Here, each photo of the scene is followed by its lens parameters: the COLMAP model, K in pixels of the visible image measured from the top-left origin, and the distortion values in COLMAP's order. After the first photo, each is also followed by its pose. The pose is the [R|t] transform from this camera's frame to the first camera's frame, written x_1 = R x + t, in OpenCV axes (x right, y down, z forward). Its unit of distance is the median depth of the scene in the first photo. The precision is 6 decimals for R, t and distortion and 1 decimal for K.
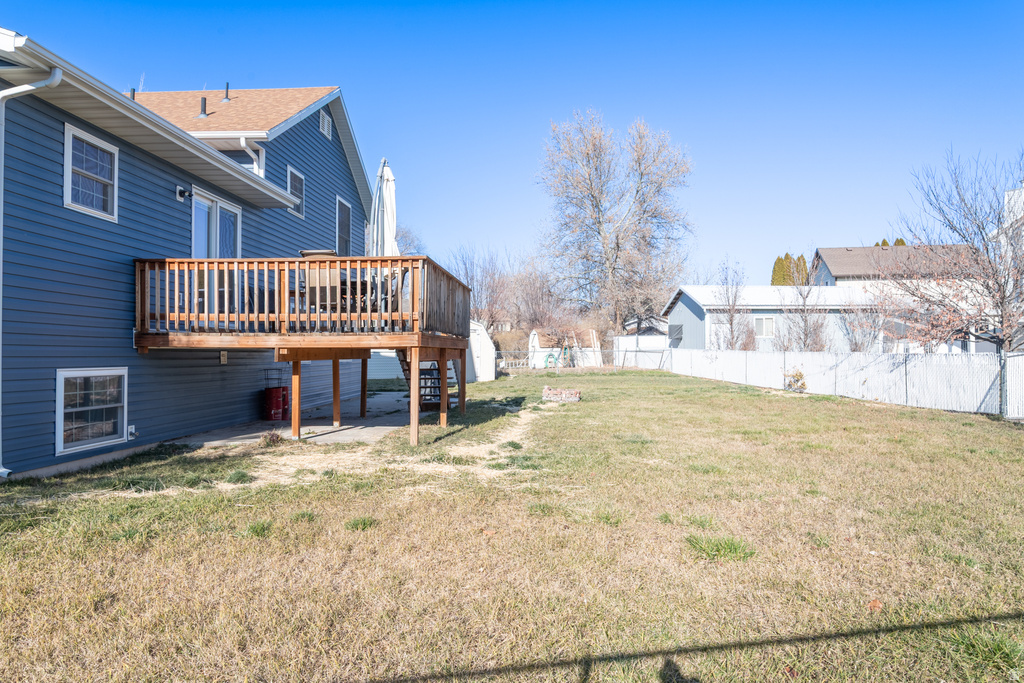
lens RADIAL K [[692.5, 0, 509.3], [0, 692.5, 353.1], [0, 0, 1]] dist [0.000062, -0.022831]
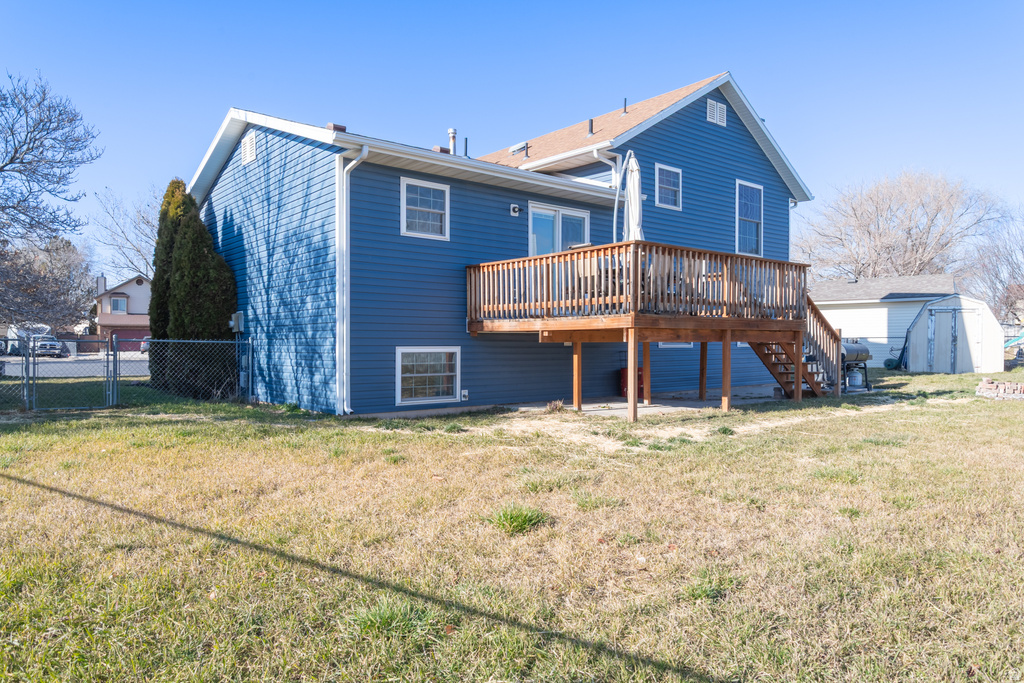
lens RADIAL K [[692.5, 0, 509.3], [0, 692.5, 353.1], [0, 0, 1]] dist [0.000062, -0.022831]
pose [[0.687860, 0.008360, -0.725795, 0.516184], [0.003449, 0.999885, 0.014786, 0.013857], [0.725835, -0.012674, 0.687752, 0.141946]]
